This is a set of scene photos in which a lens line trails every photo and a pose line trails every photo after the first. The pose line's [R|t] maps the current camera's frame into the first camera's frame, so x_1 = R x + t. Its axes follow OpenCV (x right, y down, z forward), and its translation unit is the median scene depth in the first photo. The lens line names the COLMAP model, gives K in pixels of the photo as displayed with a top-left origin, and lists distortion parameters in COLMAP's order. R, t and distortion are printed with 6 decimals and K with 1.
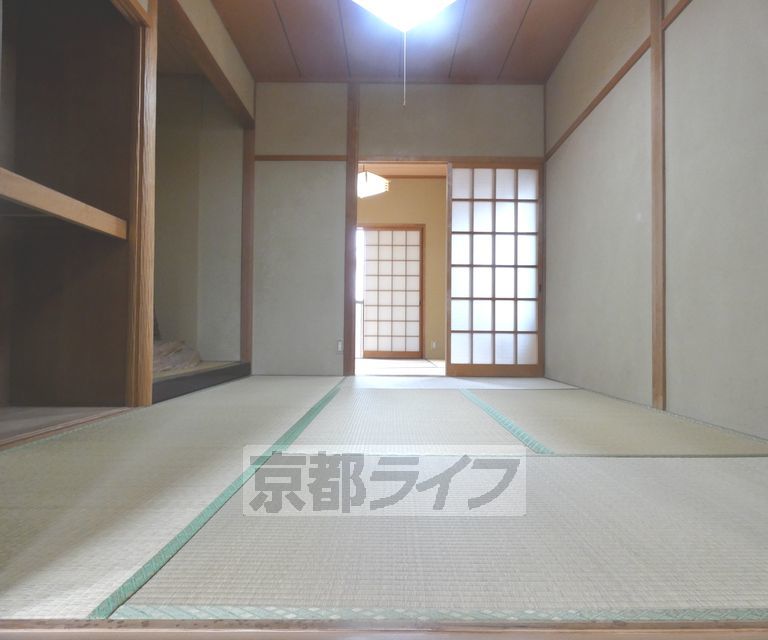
lens RADIAL K [[465.1, 0, 384.9], [0, 465.1, 320.5], [0, 0, 1]] dist [0.000436, -0.000334]
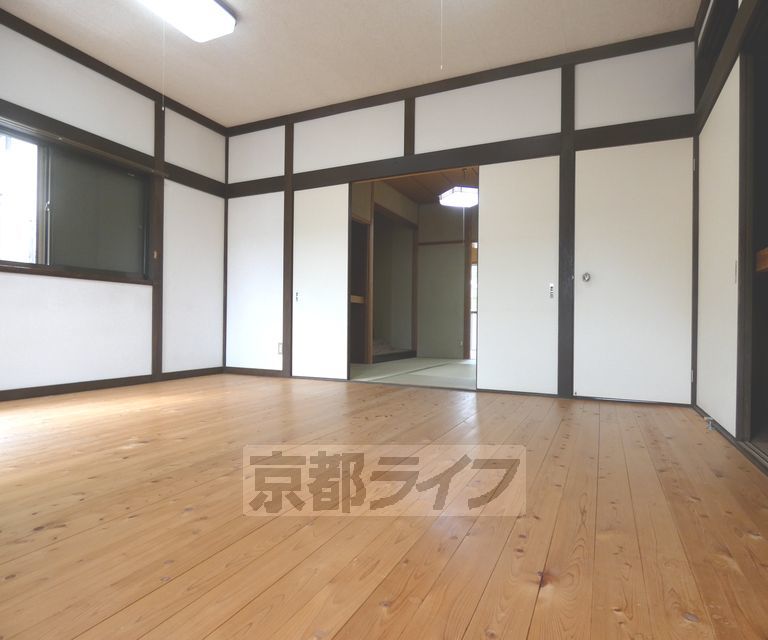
lens RADIAL K [[465.1, 0, 384.1], [0, 465.1, 321.8], [0, 0, 1]] dist [0.000436, -0.000334]
pose [[0.909209, -0.001633, -0.416338, 0.406561], [0.006505, 0.999926, 0.010285, -0.052173], [0.416290, -0.012060, 0.909152, -0.845024]]
